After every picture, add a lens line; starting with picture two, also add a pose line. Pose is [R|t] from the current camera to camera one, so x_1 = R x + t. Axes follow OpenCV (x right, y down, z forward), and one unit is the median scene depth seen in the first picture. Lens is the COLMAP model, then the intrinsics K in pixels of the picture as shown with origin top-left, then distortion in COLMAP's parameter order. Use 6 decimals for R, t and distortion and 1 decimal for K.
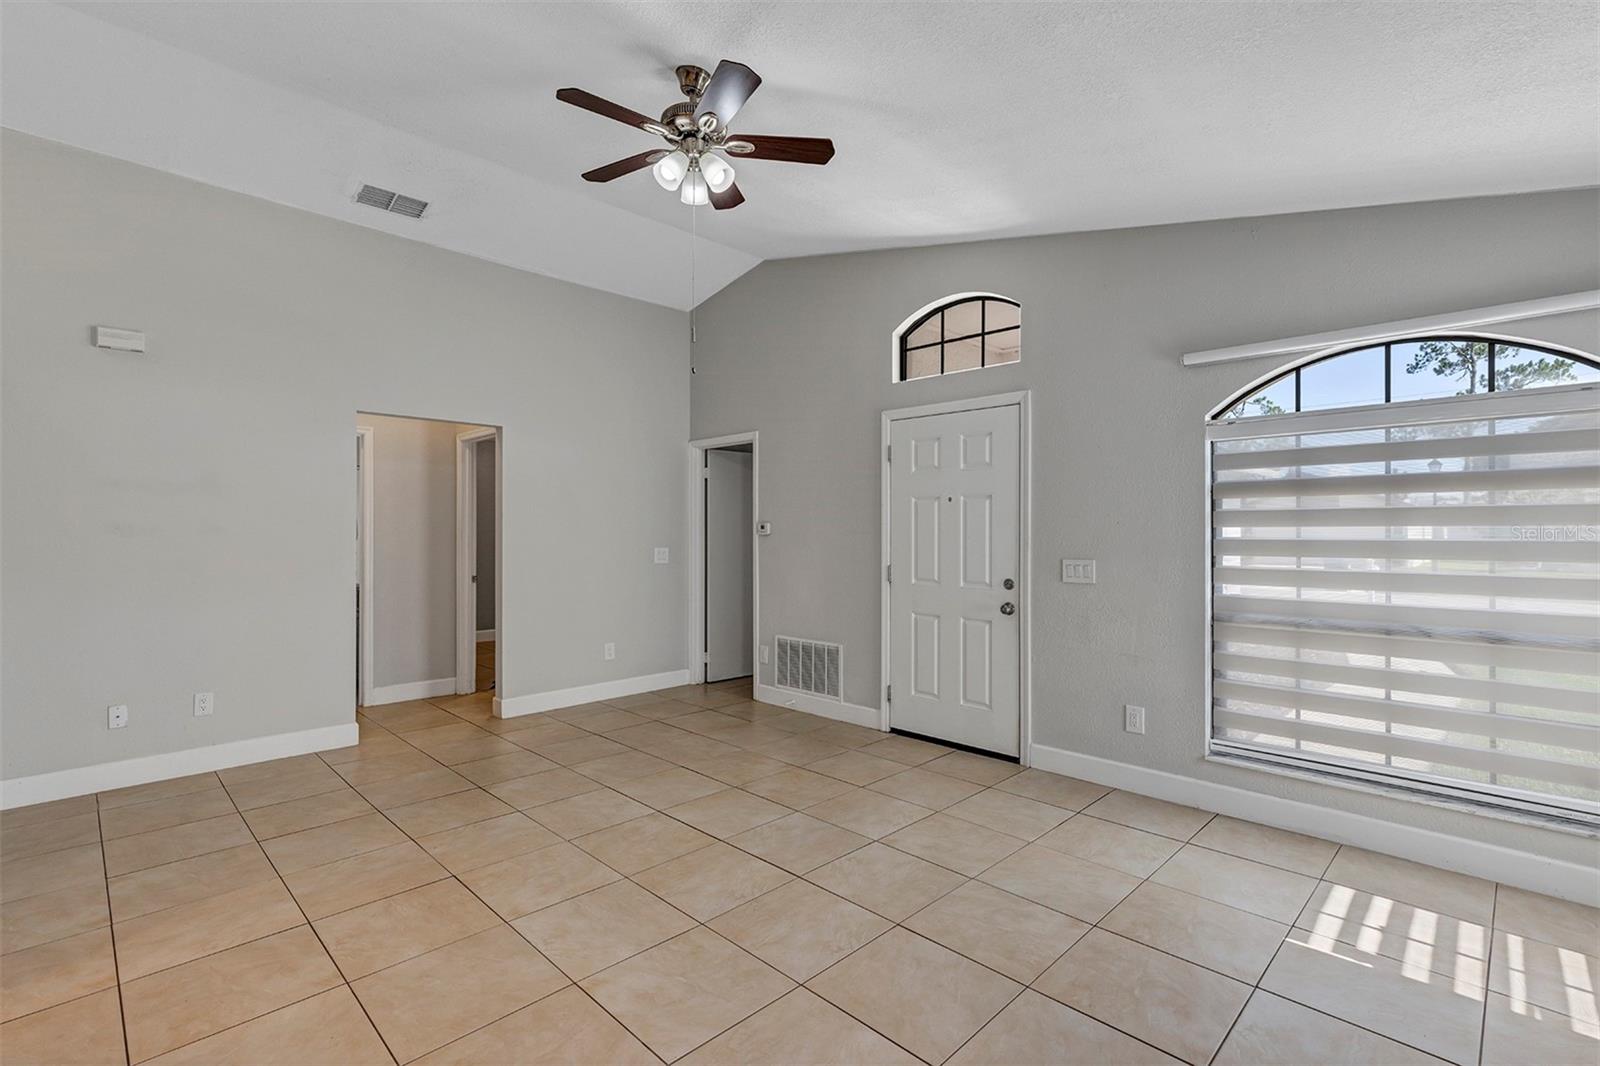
lens RADIAL K [[727.1, 0, 797.7], [0, 727.1, 542.1], [0, 0, 1]] dist [0.006737, 0.000811]
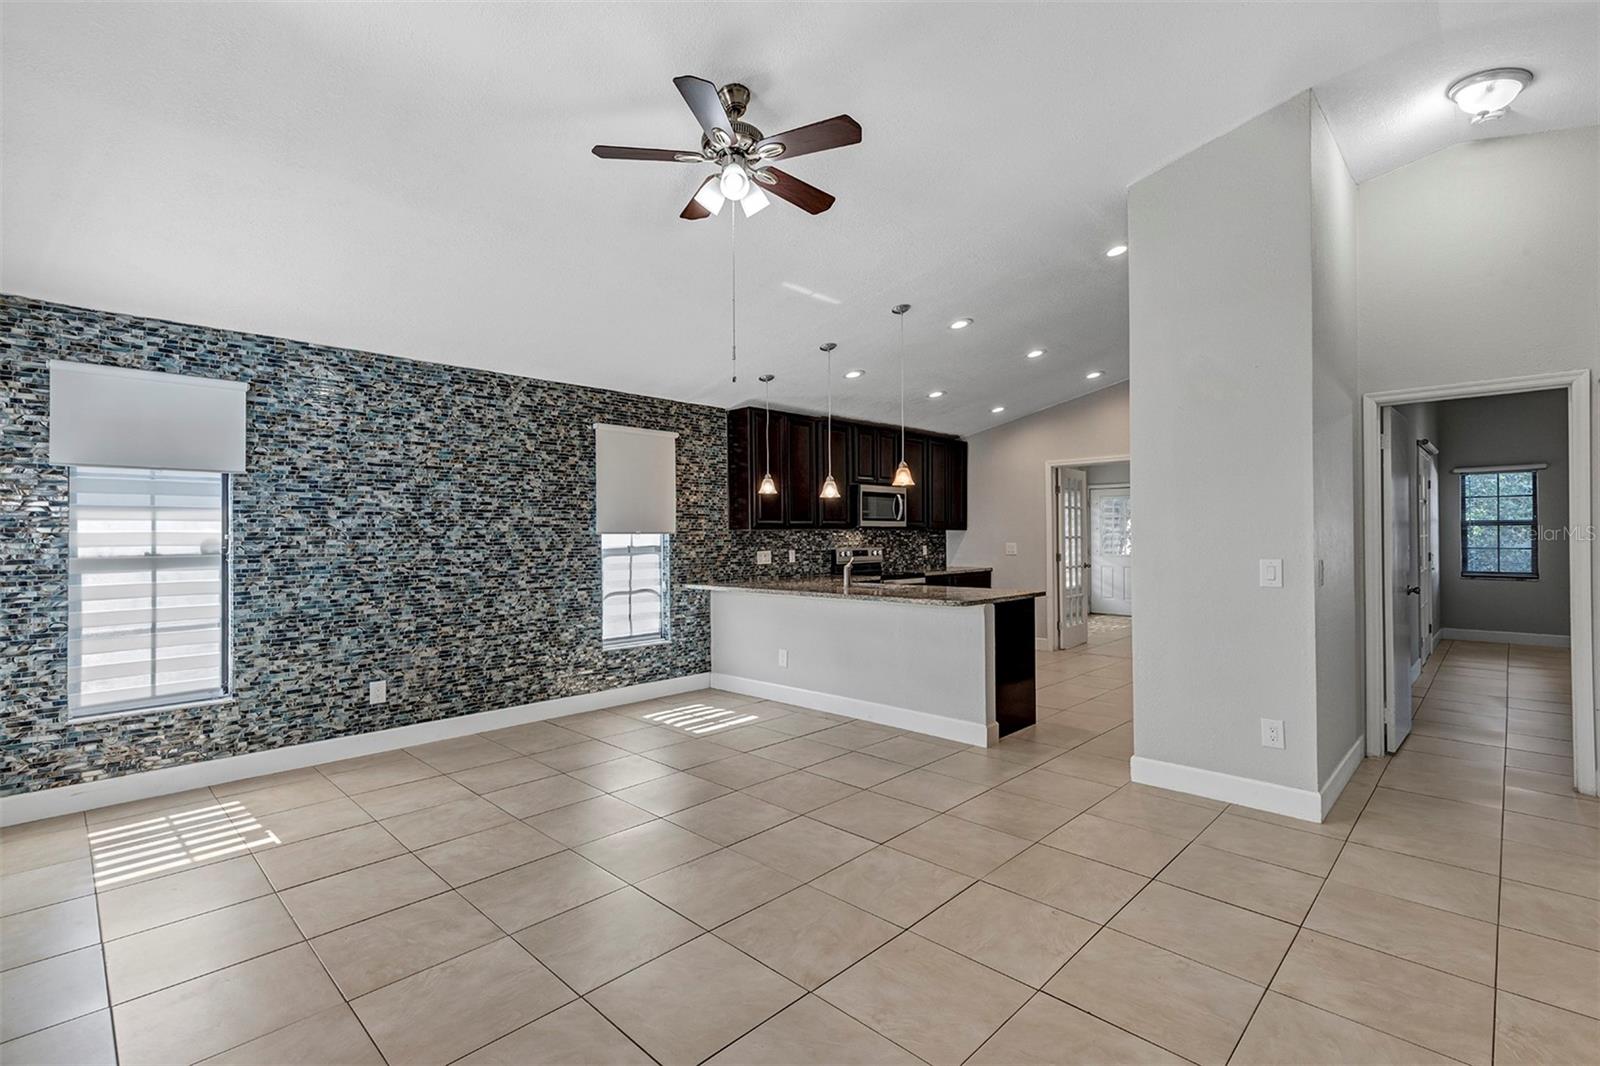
lens RADIAL K [[727.1, 0, 797.5], [0, 727.1, 526.9], [0, 0, 1]] dist [0.006737, 0.000811]
pose [[-0.999953, 0.005710, -0.007868, -0.143783], [0.005673, 0.999973, 0.004718, -0.019026], [0.007895, 0.004673, -0.999958, 1.304181]]
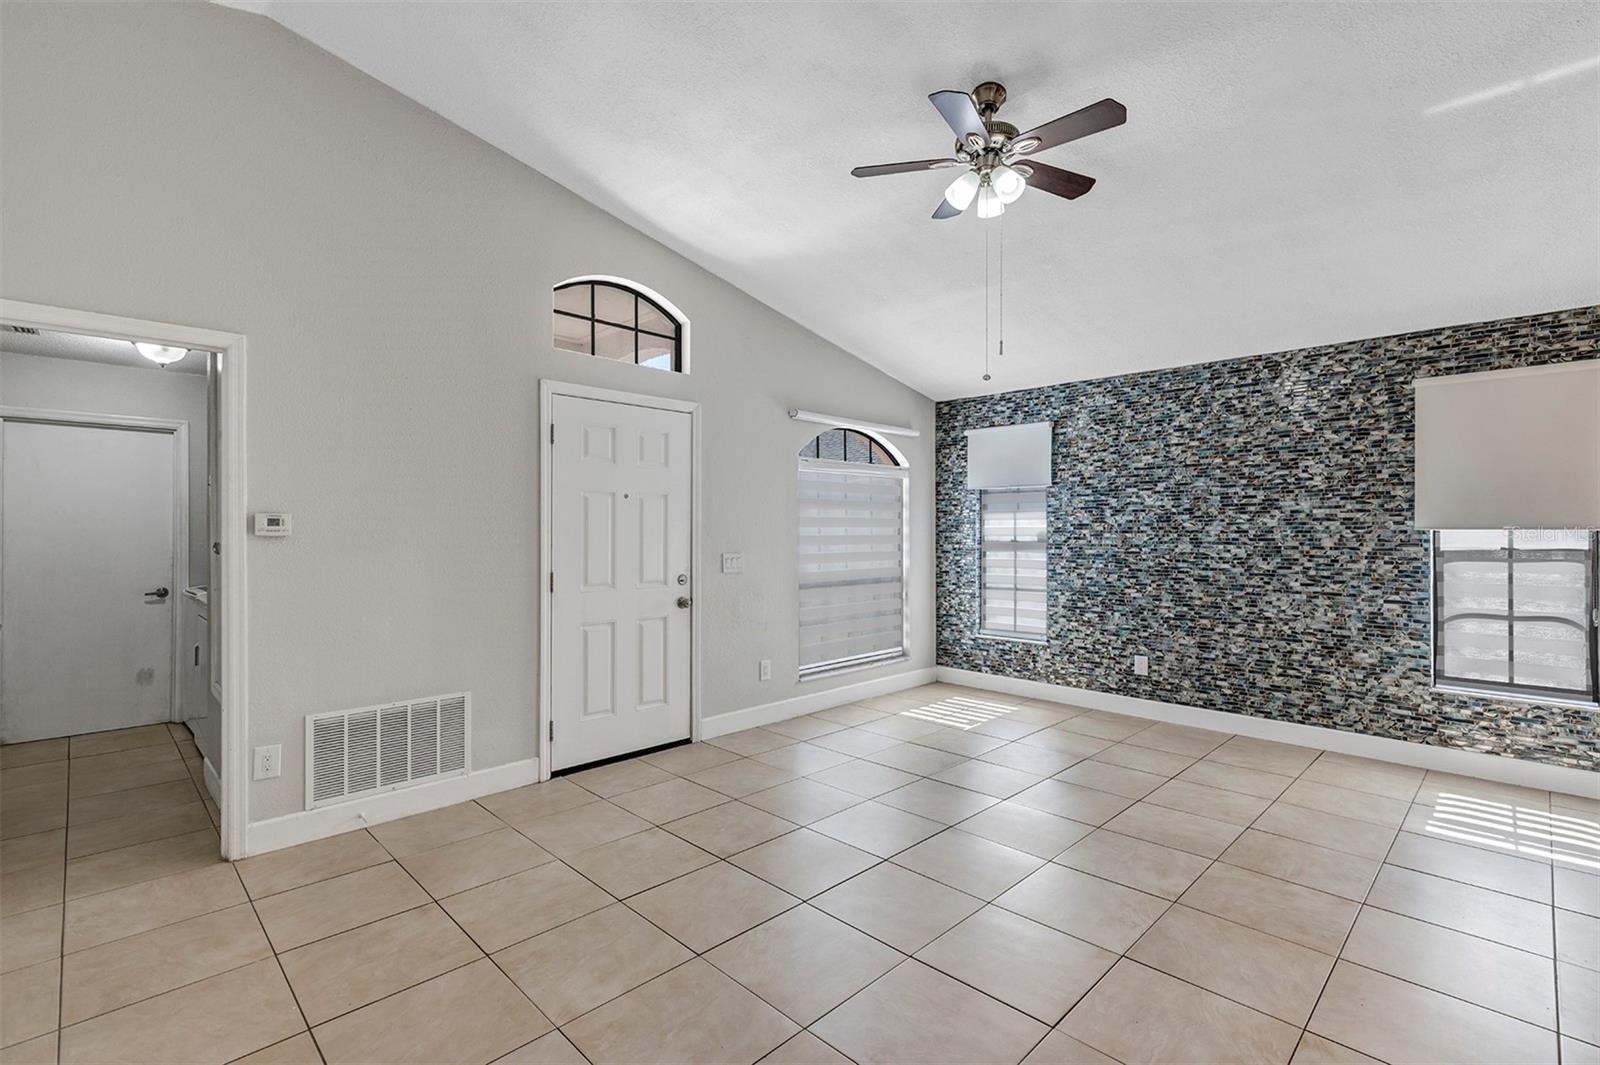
lens RADIAL K [[727.1, 0, 800.6], [0, 727.1, 529.2], [0, 0, 1]] dist [0.006737, 0.000811]
pose [[0.005479, 0.001536, 0.999984, -0.766107], [0.012979, 0.999914, -0.001607, -0.011565], [-0.999901, 0.012988, 0.005458, 0.806986]]
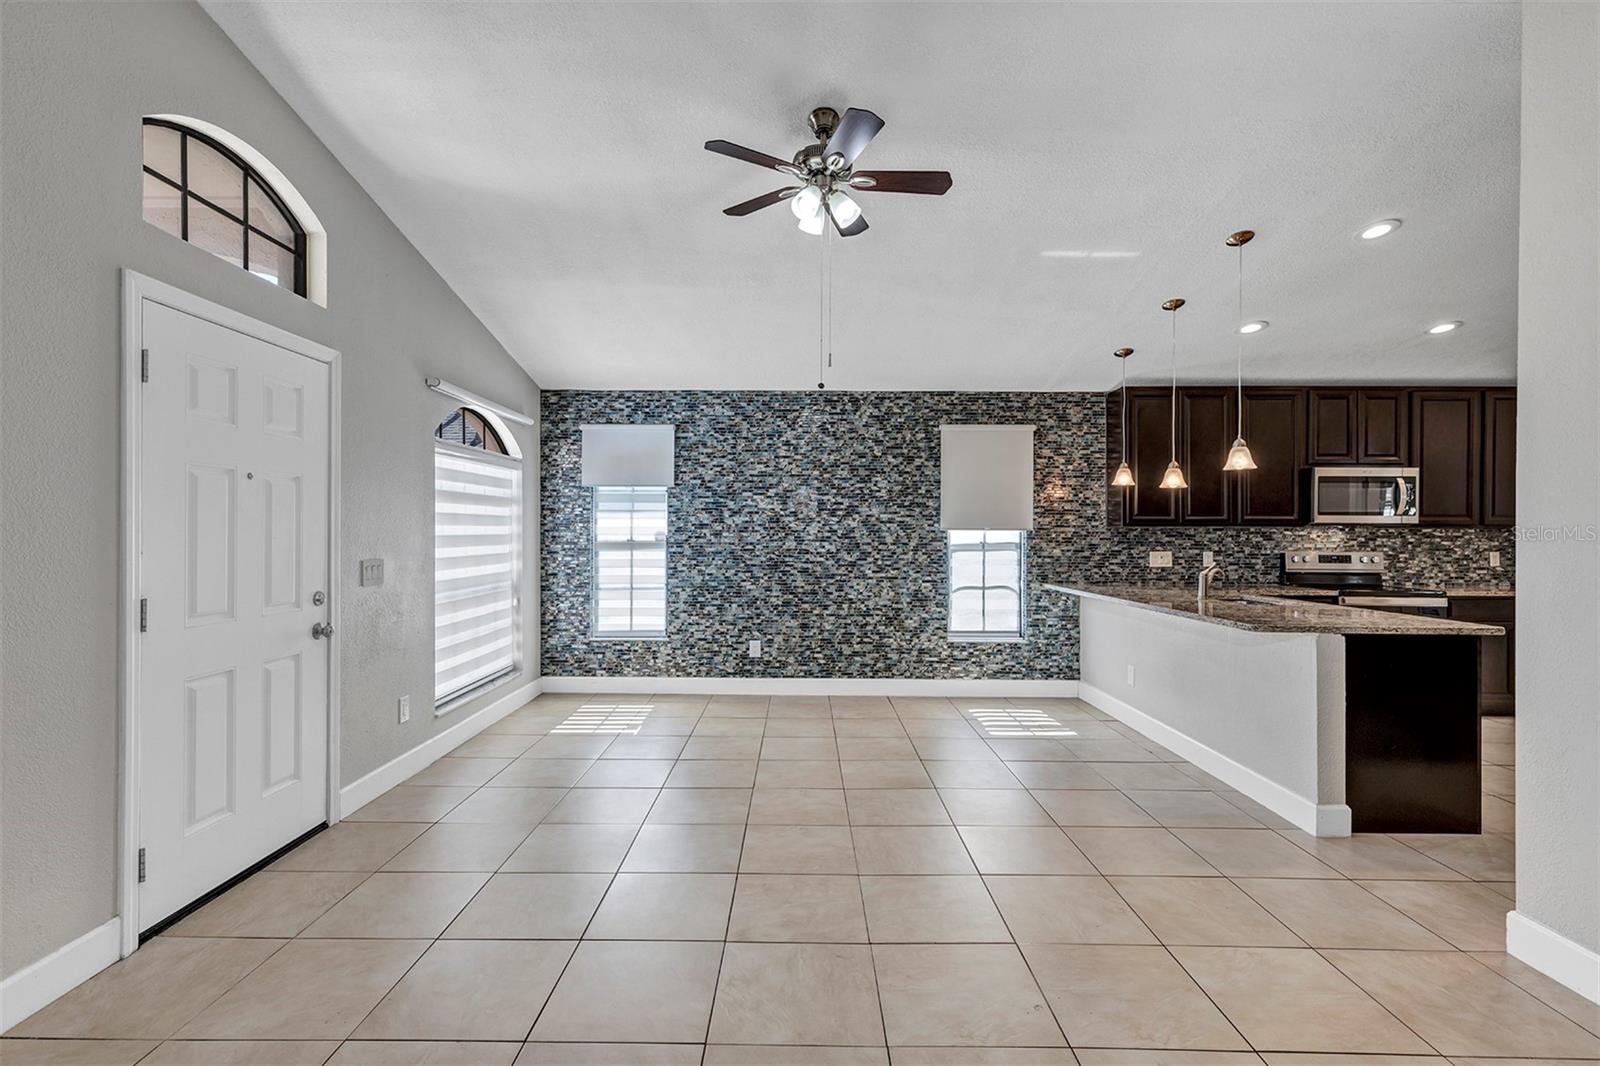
lens RADIAL K [[727.1, 0, 794.1], [0, 727.1, 530.2], [0, 0, 1]] dist [0.006737, 0.000811]
pose [[-0.697779, -0.002357, 0.716309, -0.584990], [0.006128, 0.999938, 0.009259, -0.016037], [-0.716287, 0.010850, -0.697722, 1.155414]]
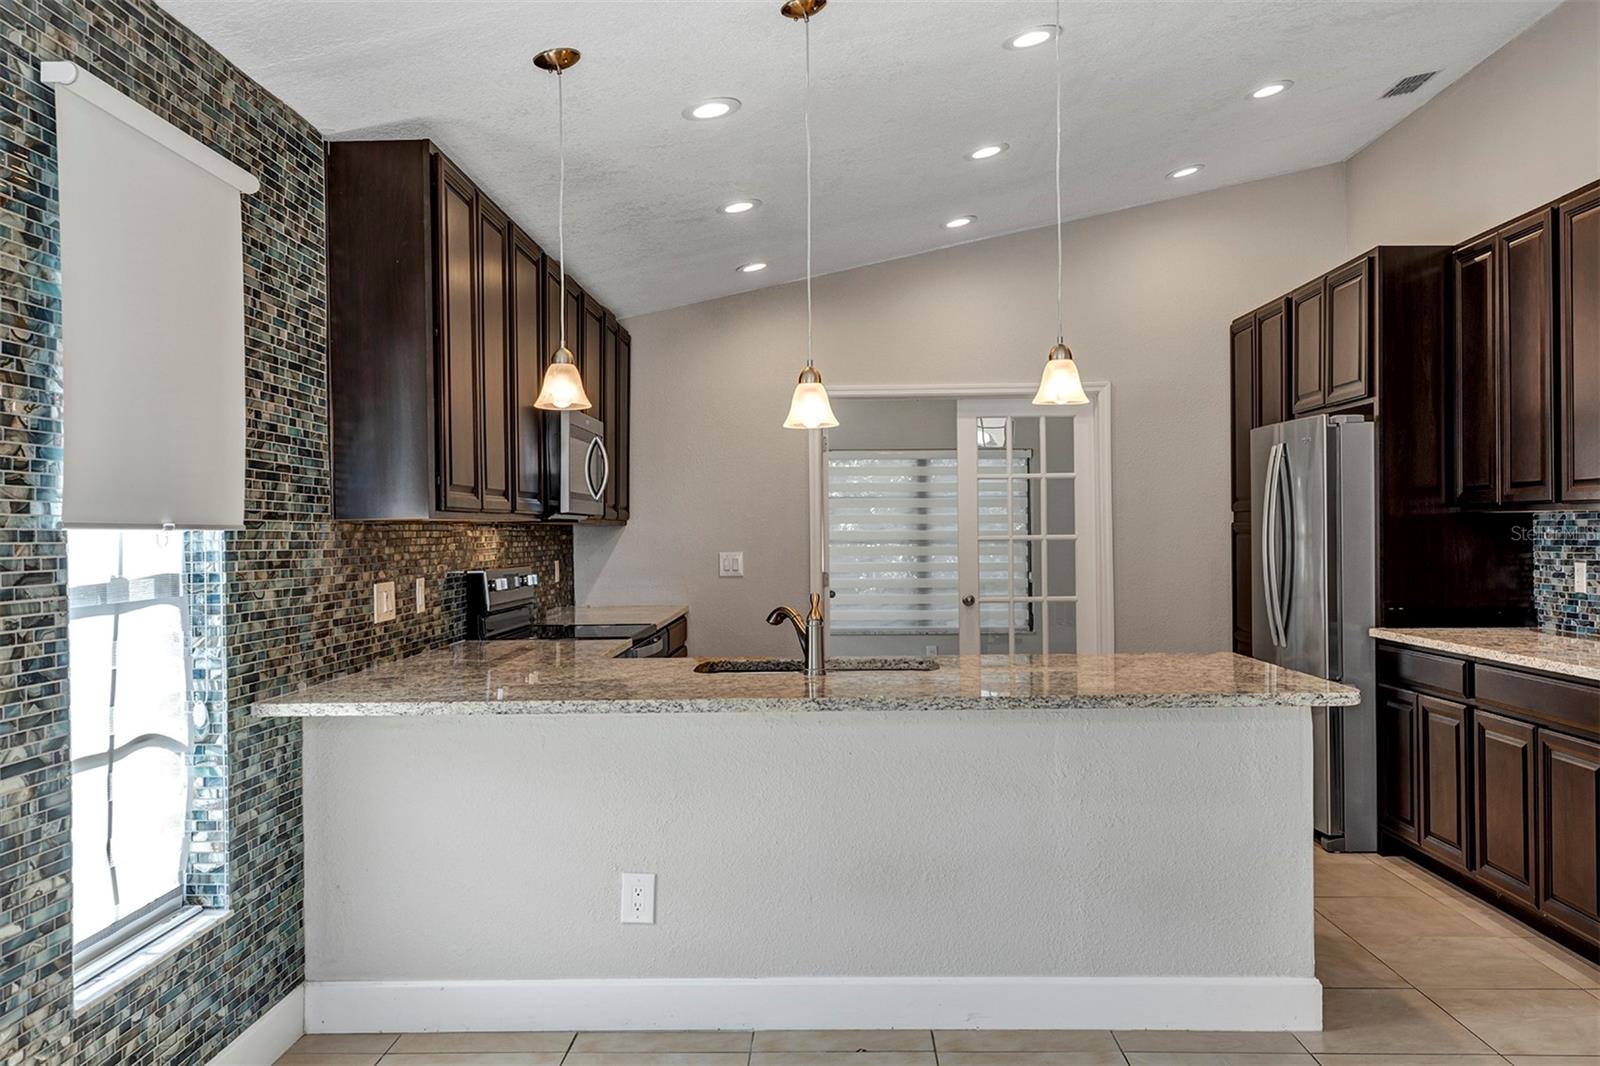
lens RADIAL K [[1307.1, 0, 796.6], [0, 1307.1, 528.8], [0, 0, 1]] dist [0.015914, 0.001847]
pose [[-0.728460, 0.004641, -0.685072, 0.362236], [-0.001872, 0.999960, 0.008765, -0.007697], [0.685086, 0.007667, -0.728422, 0.619559]]
